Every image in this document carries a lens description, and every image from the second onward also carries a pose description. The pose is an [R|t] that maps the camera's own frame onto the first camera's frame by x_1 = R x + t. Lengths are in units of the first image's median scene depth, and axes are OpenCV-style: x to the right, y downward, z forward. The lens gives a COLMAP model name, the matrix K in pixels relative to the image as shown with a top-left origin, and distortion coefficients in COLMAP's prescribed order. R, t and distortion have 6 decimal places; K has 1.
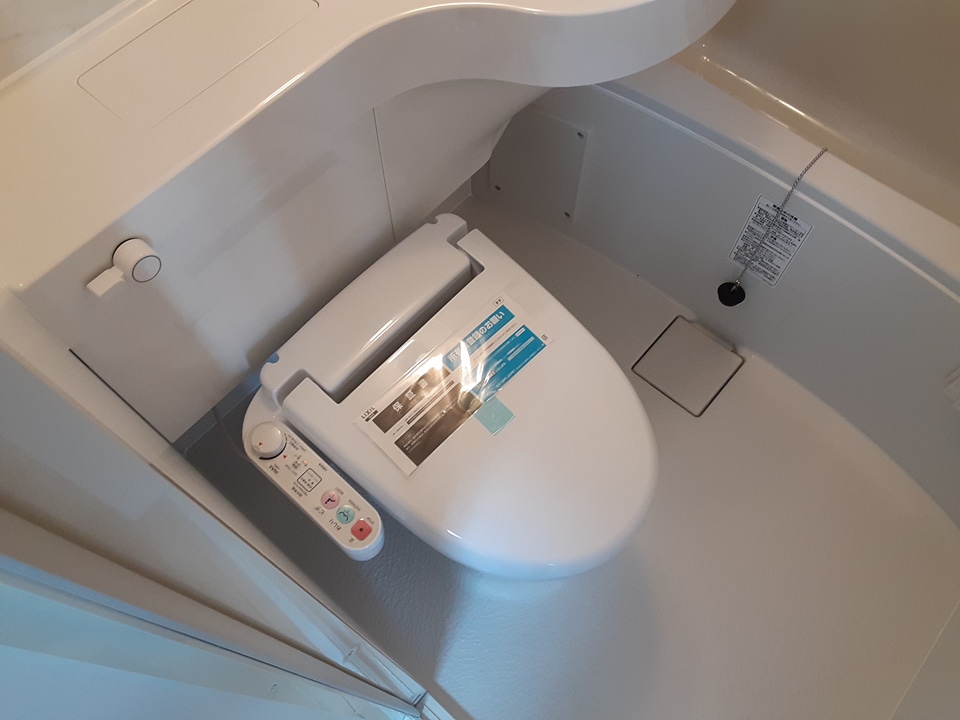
lens RADIAL K [[774.2, 0, 486.4], [0, 774.2, 358.4], [0, 0, 1]] dist [0.123104, -0.171559]
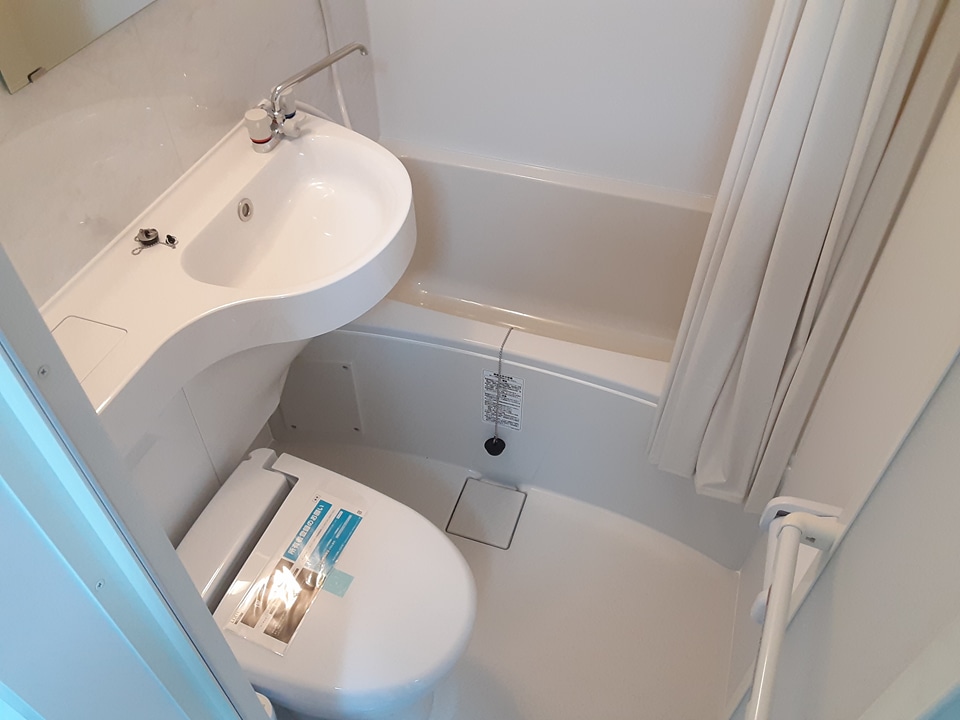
lens RADIAL K [[776.9, 0, 494.3], [0, 776.9, 360.0], [0, 0, 1]] dist [0.115074, -0.169649]
pose [[0.920586, -0.278422, 0.273866, -0.004540], [0.346212, 0.906301, -0.242394, 0.131585], [-0.180717, 0.317961, 0.930721, -0.325228]]
